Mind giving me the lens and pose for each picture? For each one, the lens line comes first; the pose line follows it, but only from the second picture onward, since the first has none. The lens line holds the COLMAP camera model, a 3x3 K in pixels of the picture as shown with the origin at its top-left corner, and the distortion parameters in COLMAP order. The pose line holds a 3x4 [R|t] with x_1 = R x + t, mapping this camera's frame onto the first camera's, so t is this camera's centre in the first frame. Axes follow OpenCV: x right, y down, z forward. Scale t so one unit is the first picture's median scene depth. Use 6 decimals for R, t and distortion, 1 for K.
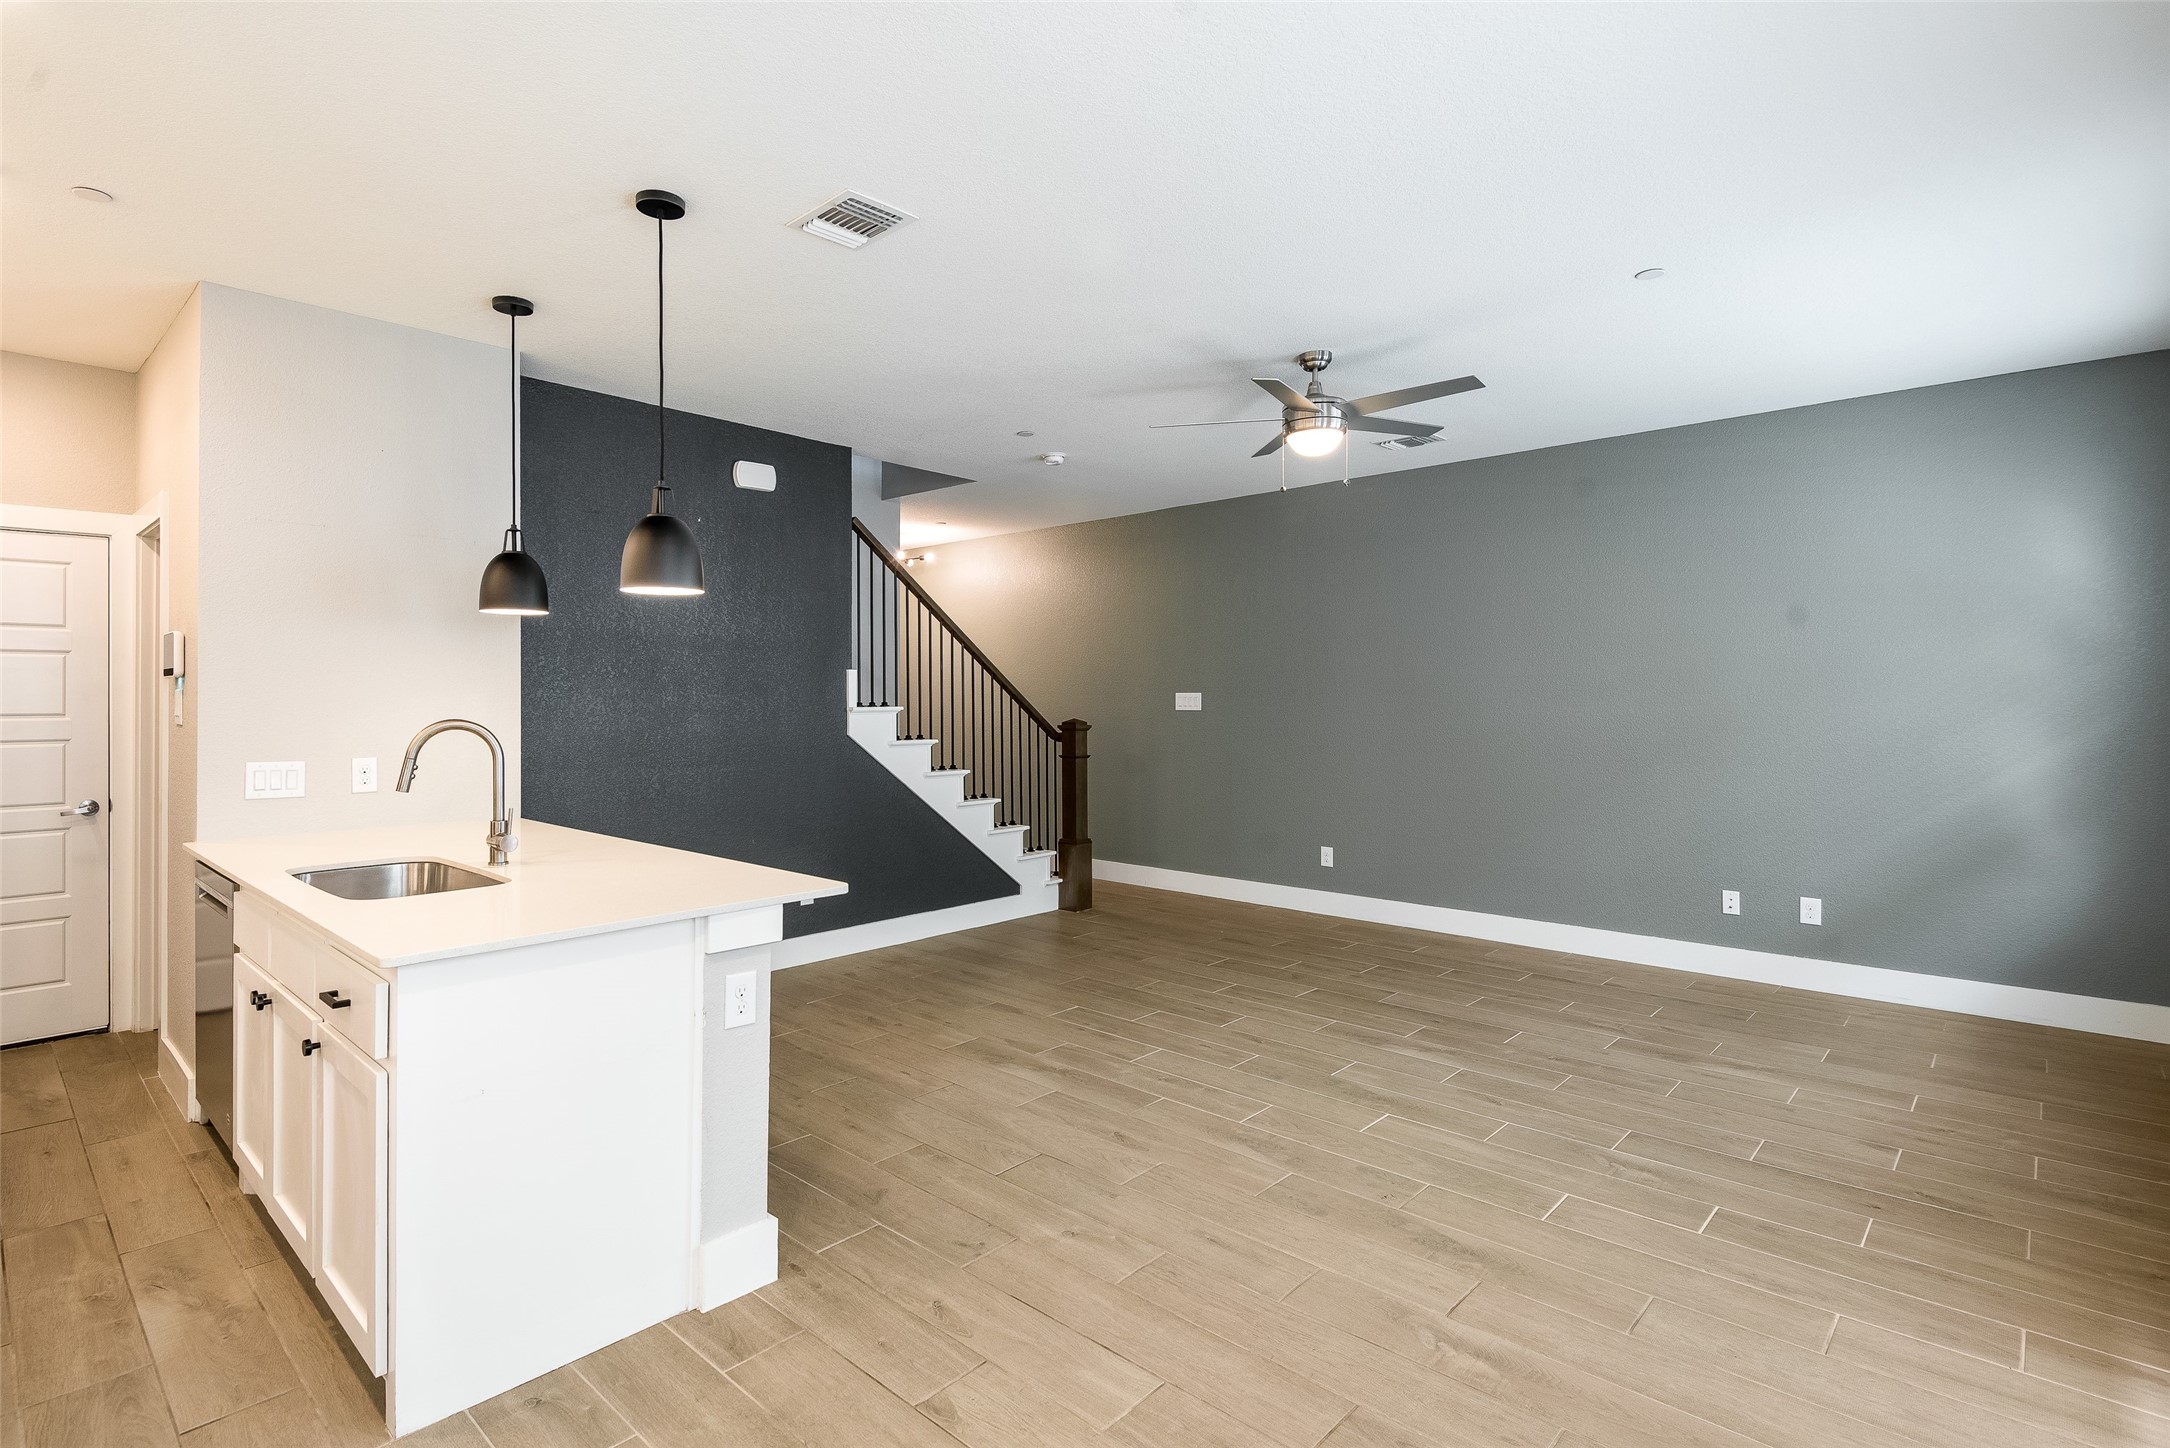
lens RADIAL K [[996.0, 0, 1038.3], [0, 996.0, 736.4], [0, 0, 1]] dist [0.026051, -0.000323]
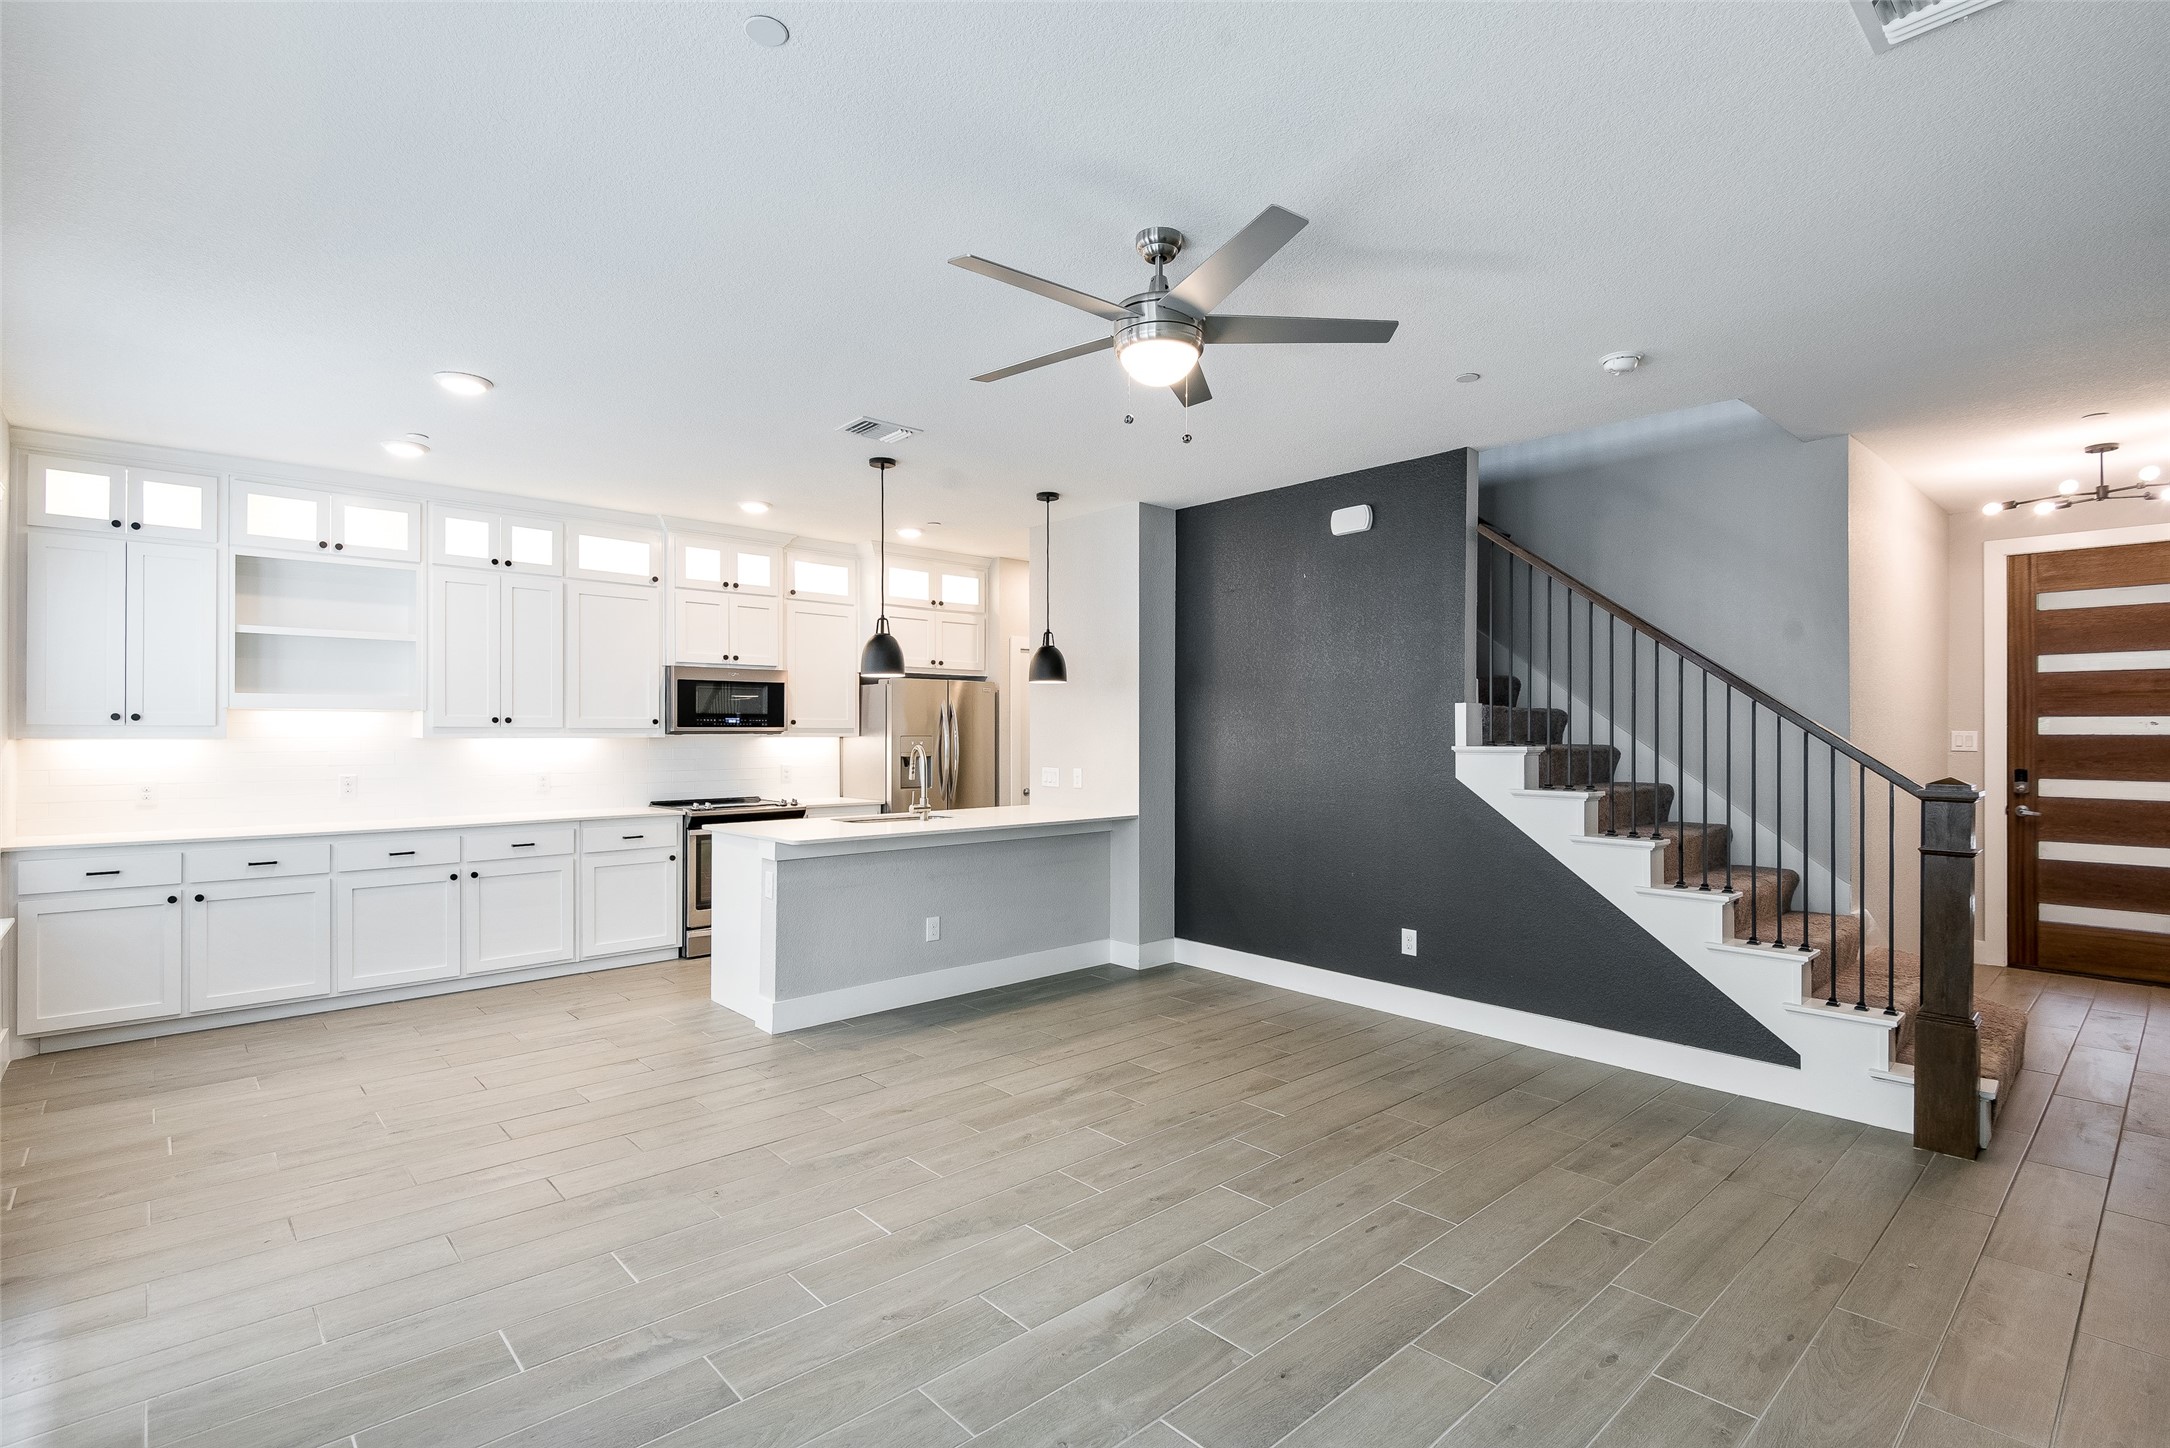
lens RADIAL K [[1085.2, 0, 1161.0], [0, 1085.2, 722.8], [0, 0, 1]] dist [0.027758, -0.000477]
pose [[-0.032540, -0.010353, -0.999417, 1.282709], [-0.040774, 0.999128, -0.009022, -0.048662], [0.998638, 0.040457, -0.032934, 1.266406]]
